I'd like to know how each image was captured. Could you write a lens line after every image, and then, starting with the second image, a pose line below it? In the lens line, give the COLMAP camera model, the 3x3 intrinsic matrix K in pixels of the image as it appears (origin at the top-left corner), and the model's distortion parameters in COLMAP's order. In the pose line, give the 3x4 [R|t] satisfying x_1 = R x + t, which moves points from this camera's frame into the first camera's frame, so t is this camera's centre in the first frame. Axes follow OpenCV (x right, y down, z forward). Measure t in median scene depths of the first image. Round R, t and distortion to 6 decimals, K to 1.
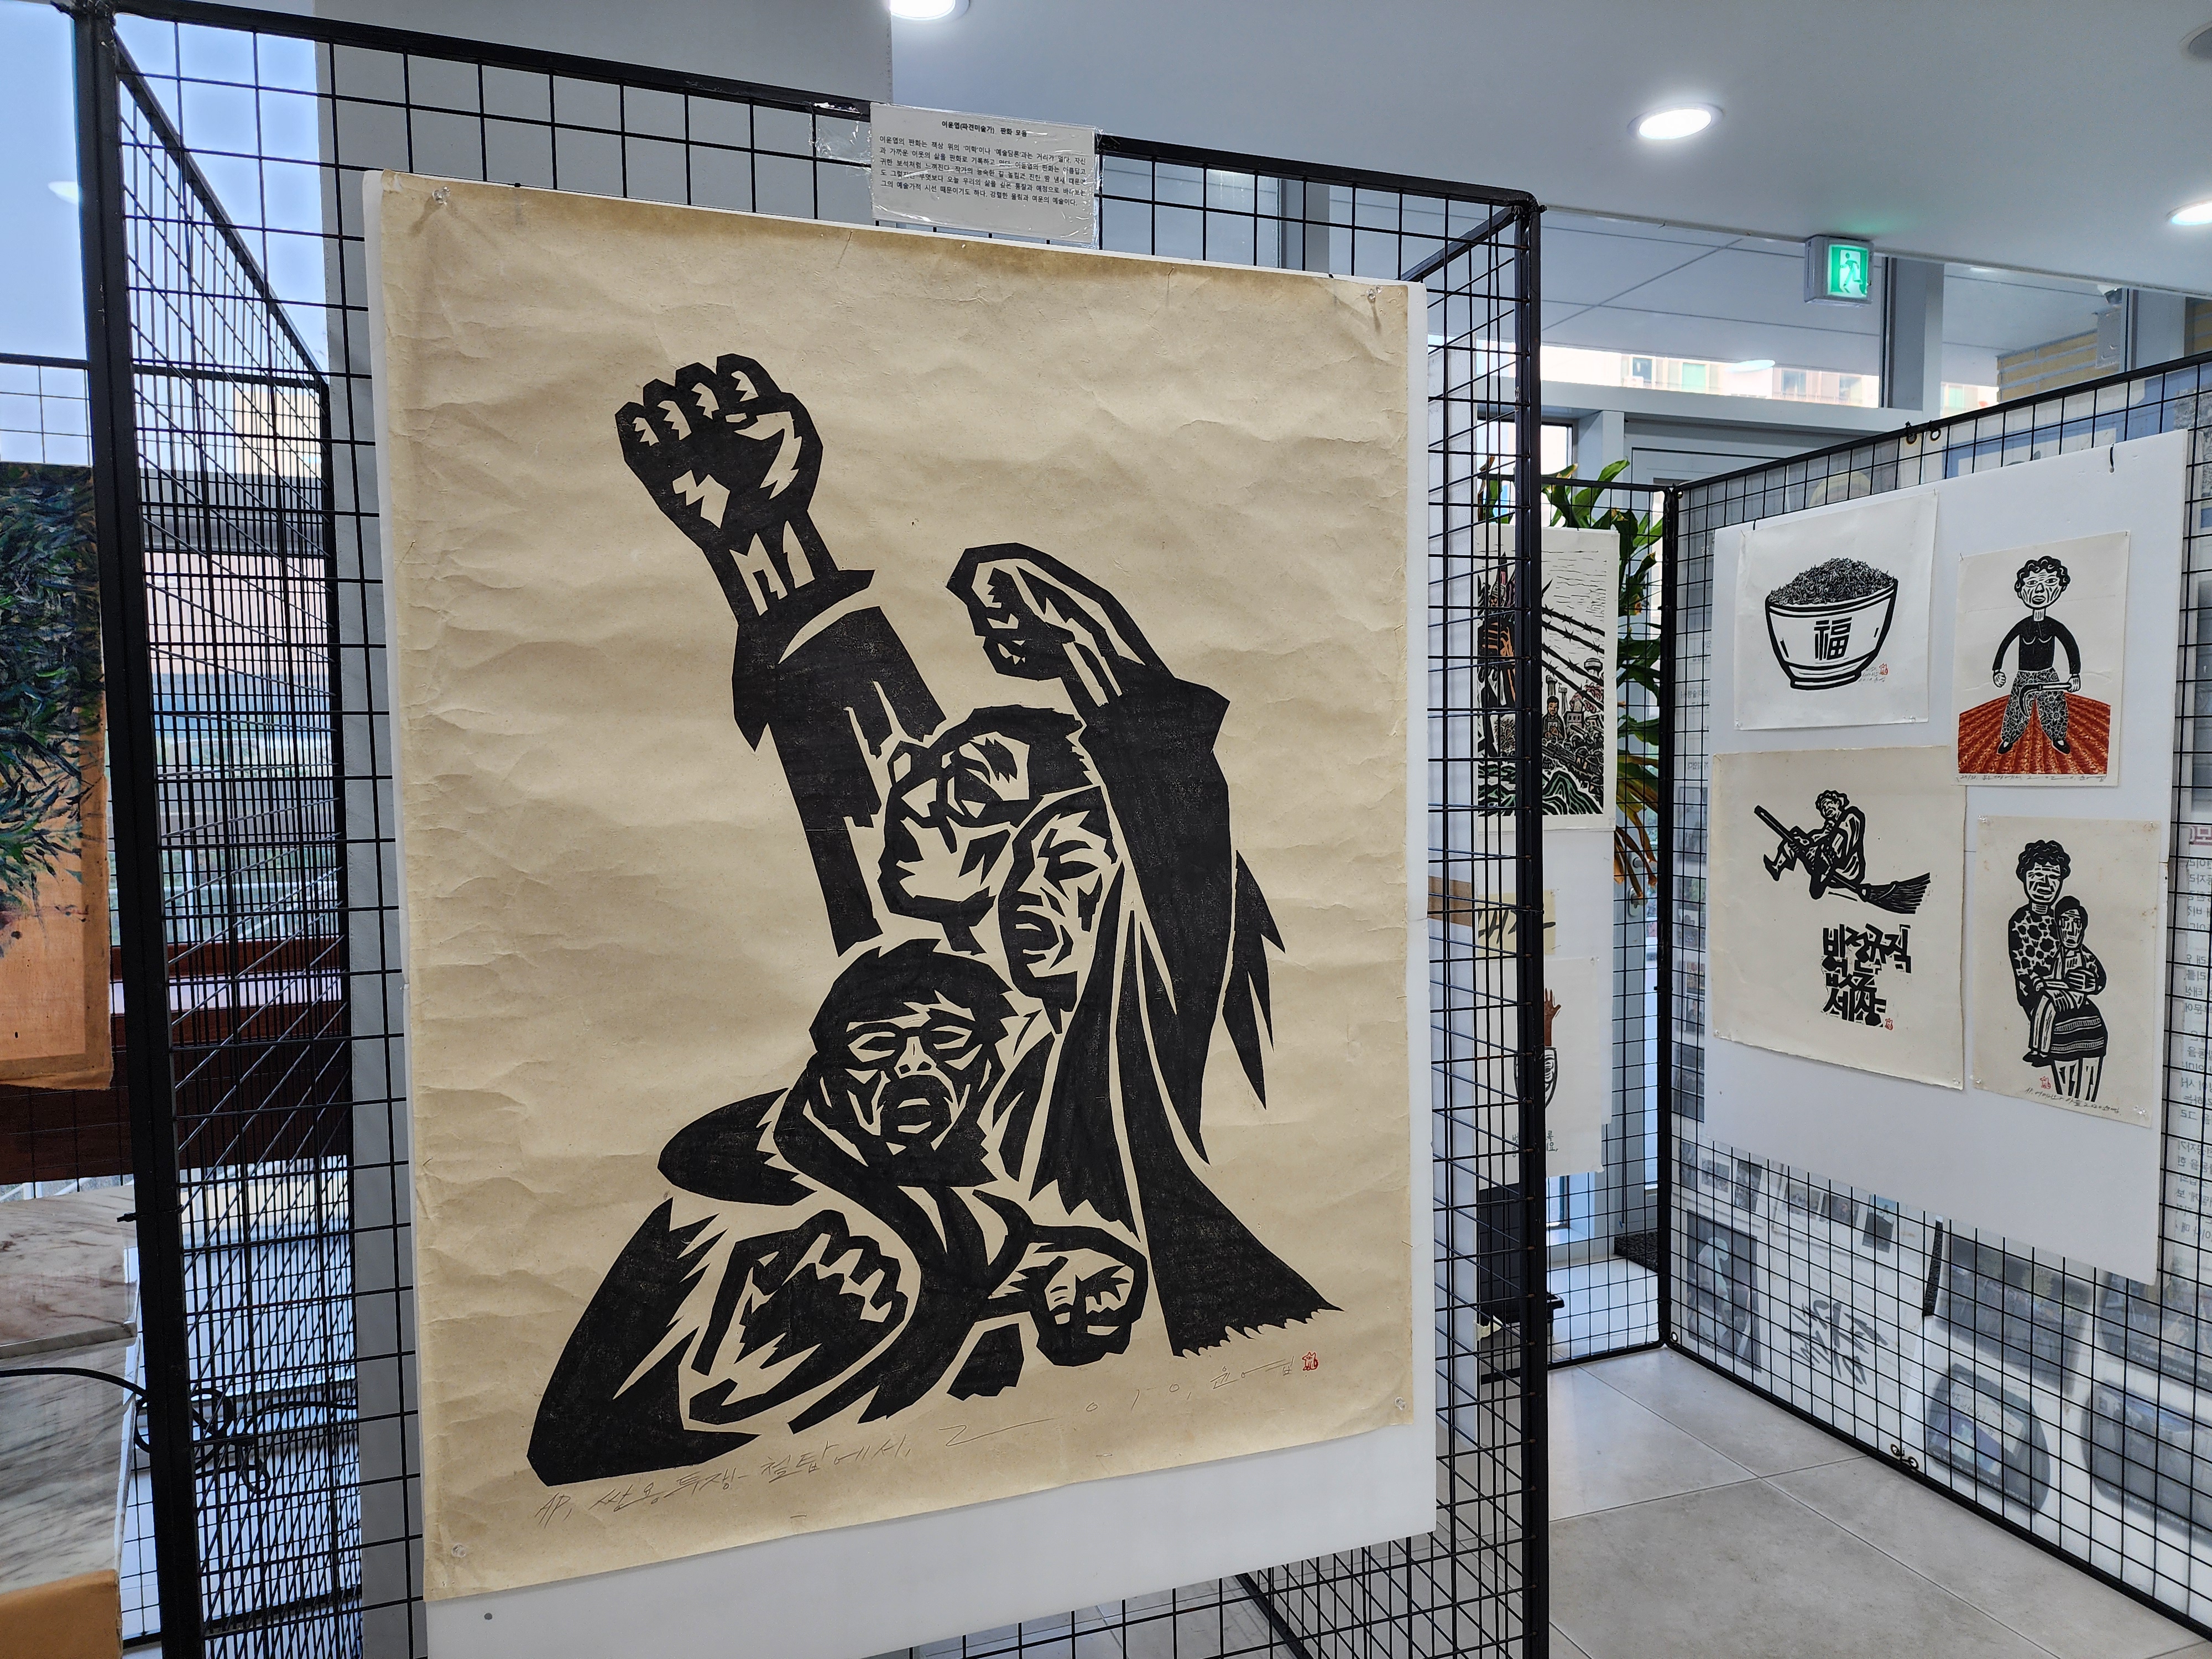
lens RADIAL K [[1477.7, 0, 1102.4], [0, 1477.7, 828.8], [0, 0, 1]] dist [0.037473, -0.009428]
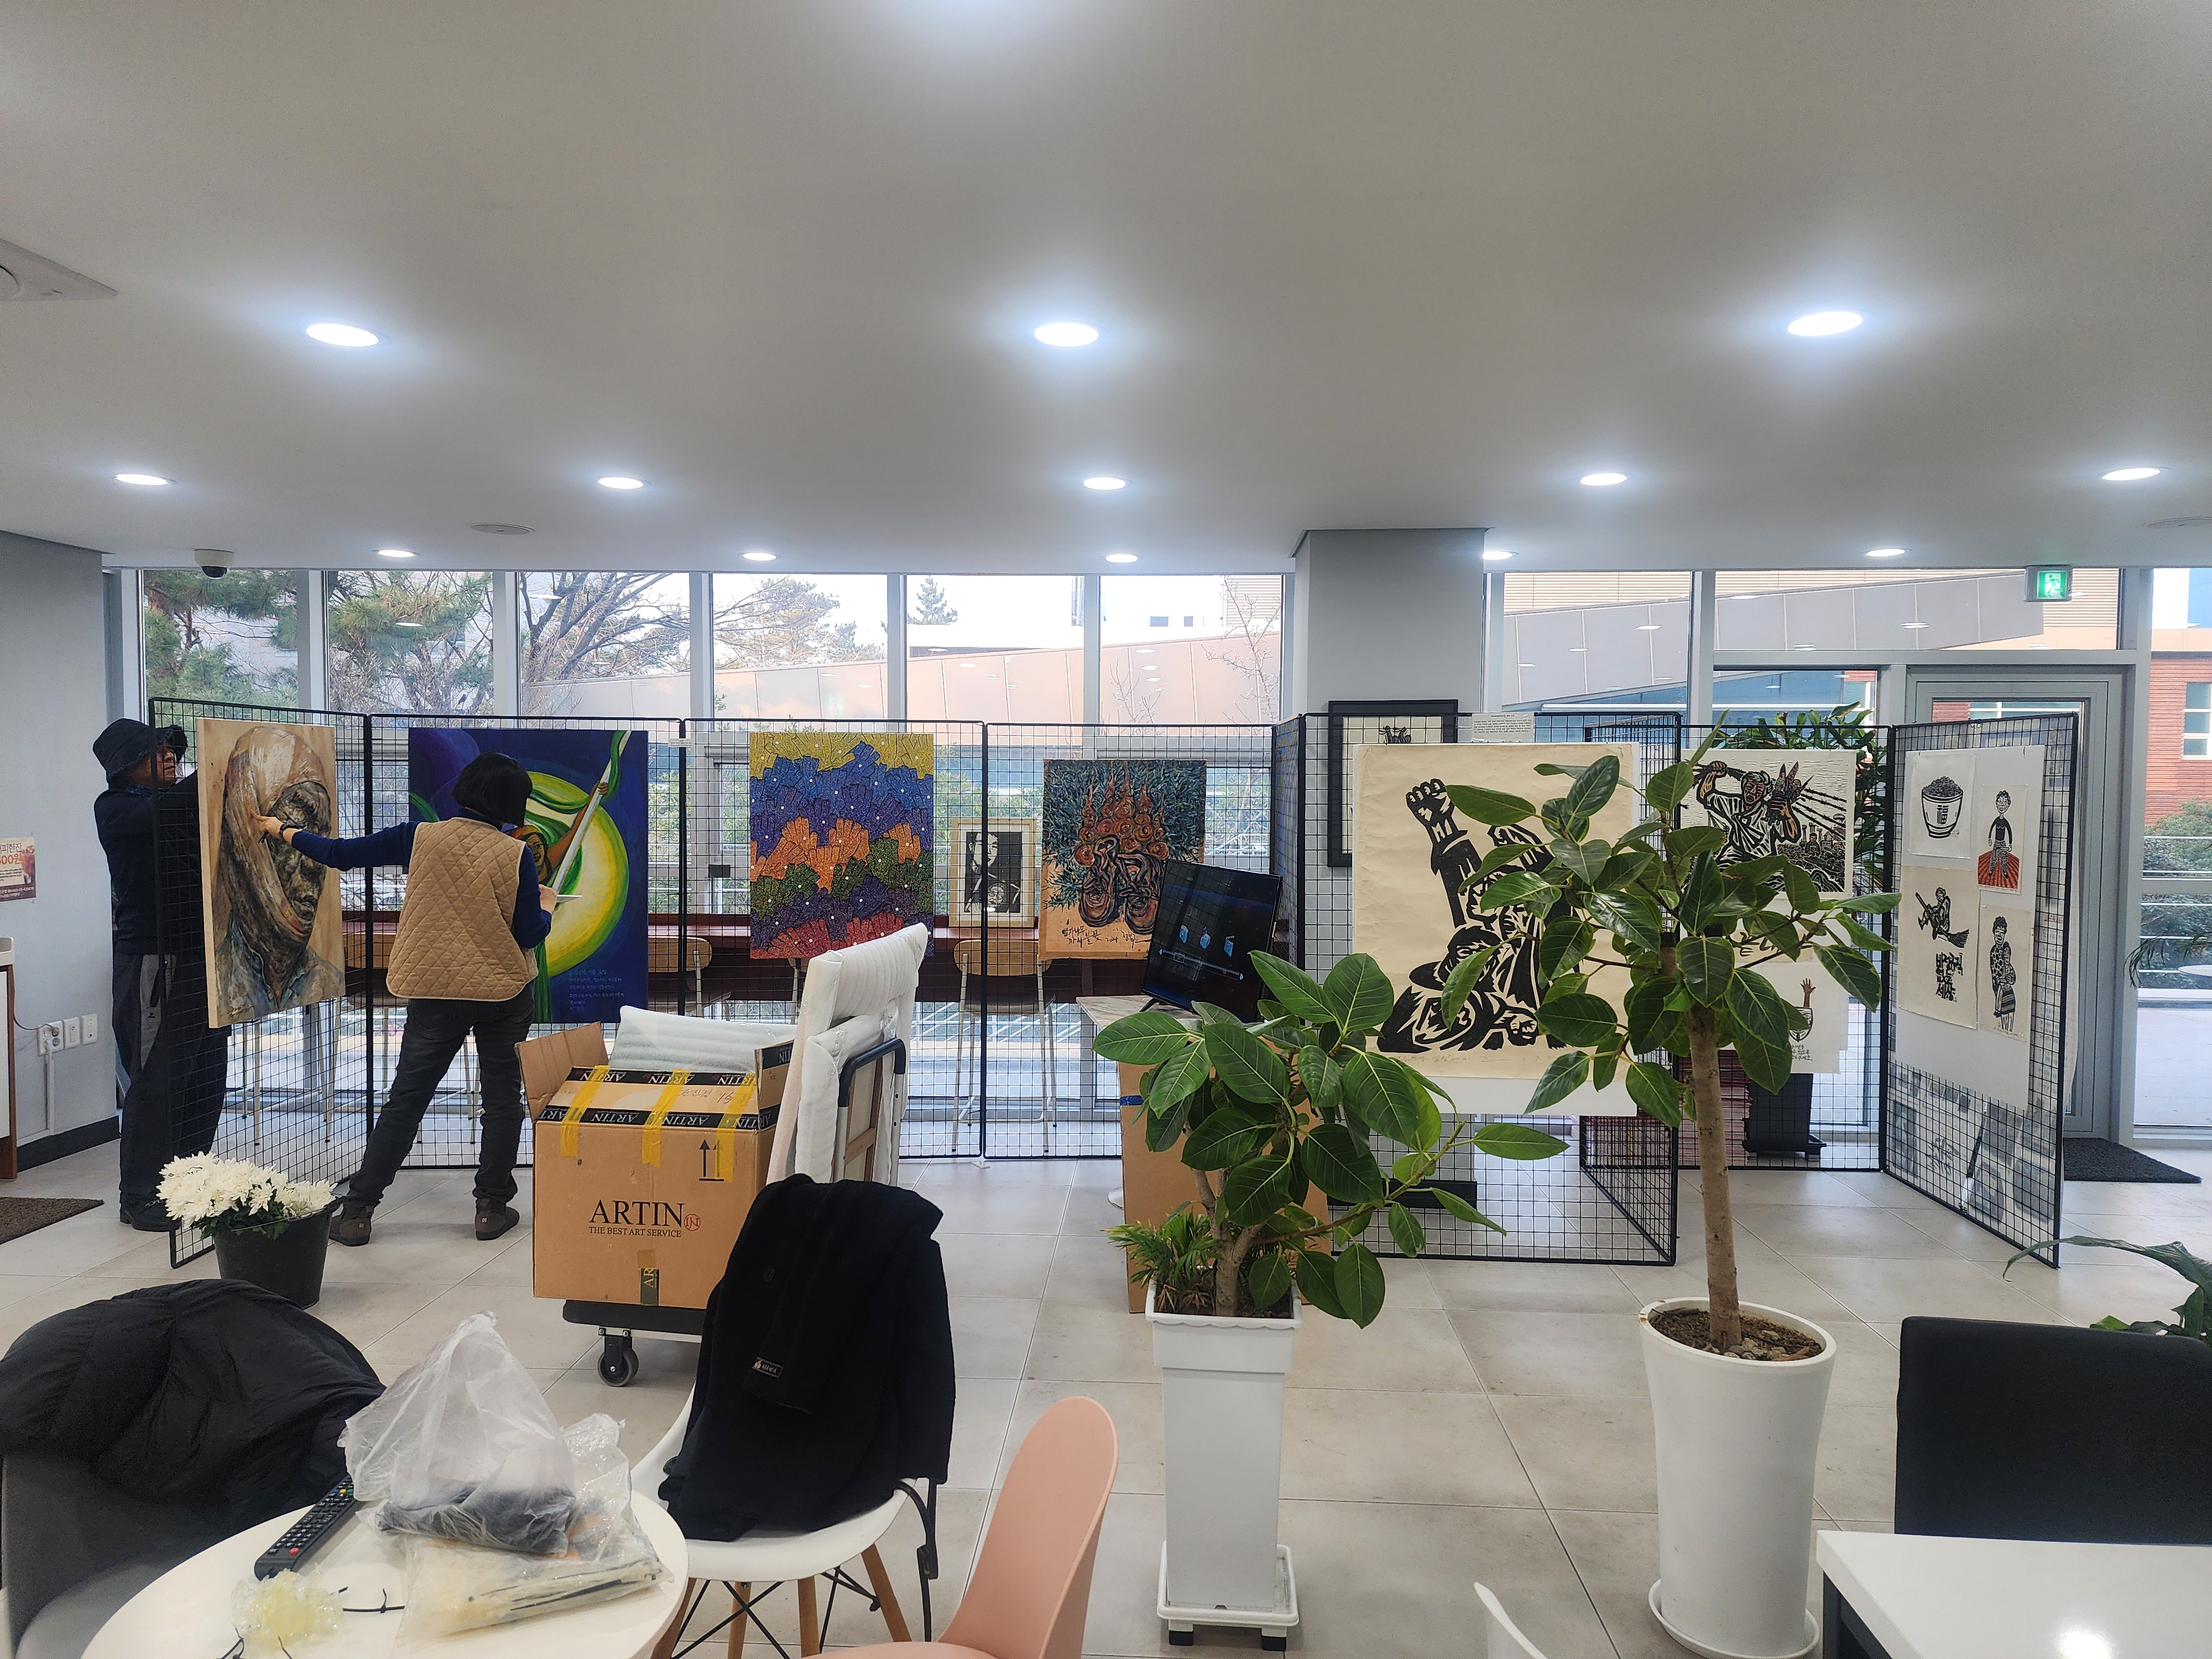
lens RADIAL K [[1477.7, 0, 1094.4], [0, 1477.7, 824.7], [0, 0, 1]] dist [0.037473, -0.009428]
pose [[0.921912, 0.026976, -0.386459, 0.421606], [-0.032718, 0.999430, -0.008288, -0.117768], [0.386015, 0.020285, 0.922269, -2.814248]]
